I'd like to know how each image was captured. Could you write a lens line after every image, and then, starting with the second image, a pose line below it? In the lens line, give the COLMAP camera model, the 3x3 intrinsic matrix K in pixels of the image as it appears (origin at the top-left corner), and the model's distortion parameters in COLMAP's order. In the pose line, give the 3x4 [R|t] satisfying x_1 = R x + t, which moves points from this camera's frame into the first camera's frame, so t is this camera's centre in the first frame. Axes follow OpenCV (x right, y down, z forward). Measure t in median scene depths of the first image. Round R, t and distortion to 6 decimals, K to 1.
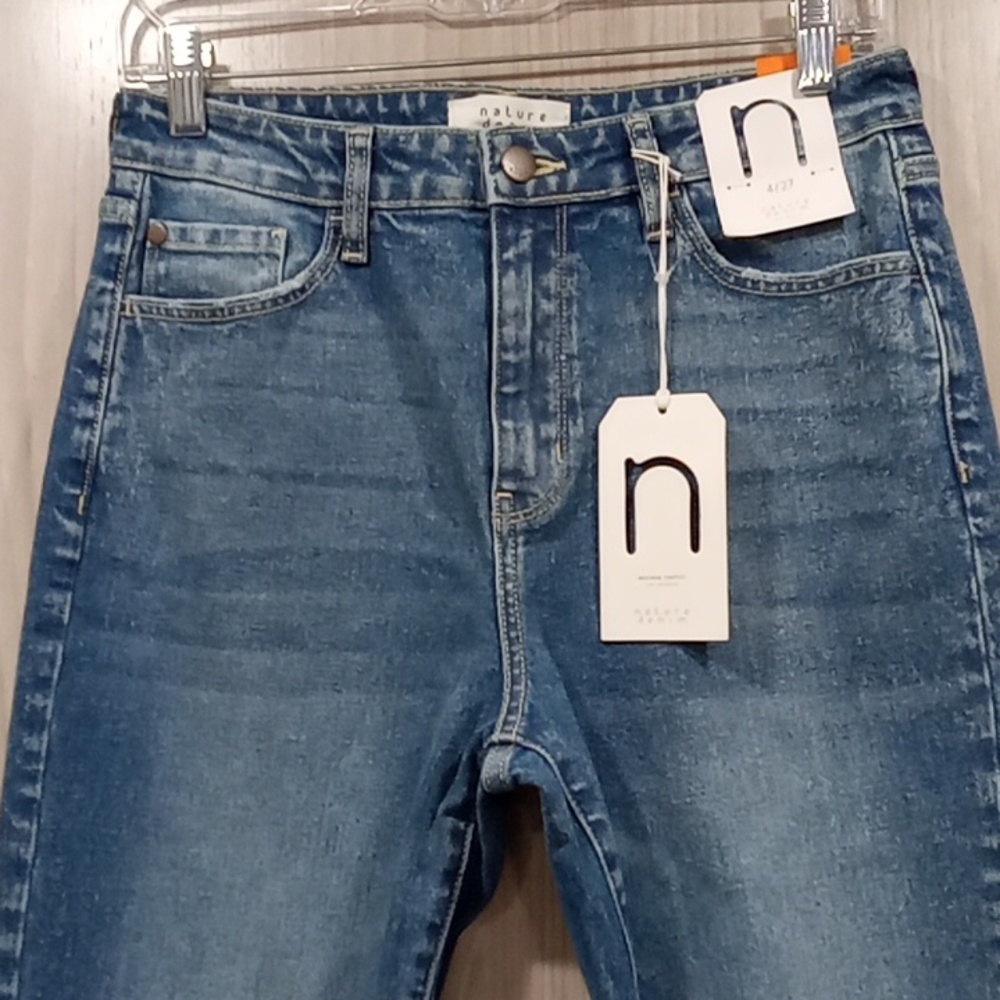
lens RADIAL K [[2923.9, 0, 494.9], [0, 2923.9, 560.7], [0, 0, 1]] dist [0.424924, 0.000000]
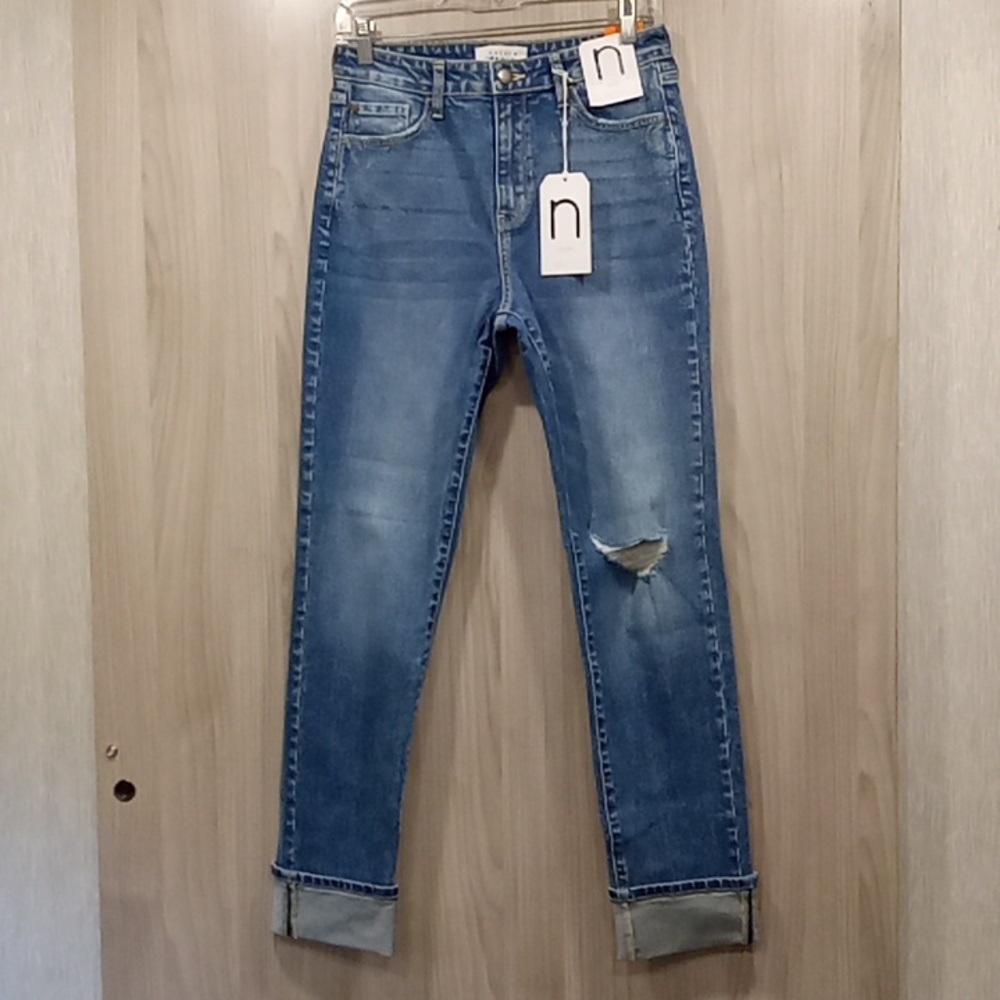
lens RADIAL K [[2923.9, 0, 492.7], [0, 2923.9, 589.6], [0, 0, 1]] dist [0.424924, 0.000000]
pose [[0.999809, -0.018183, -0.007196, 0.007628], [0.018811, 0.994820, 0.099894, 0.042095], [0.005343, -0.100010, 0.994972, -1.483658]]
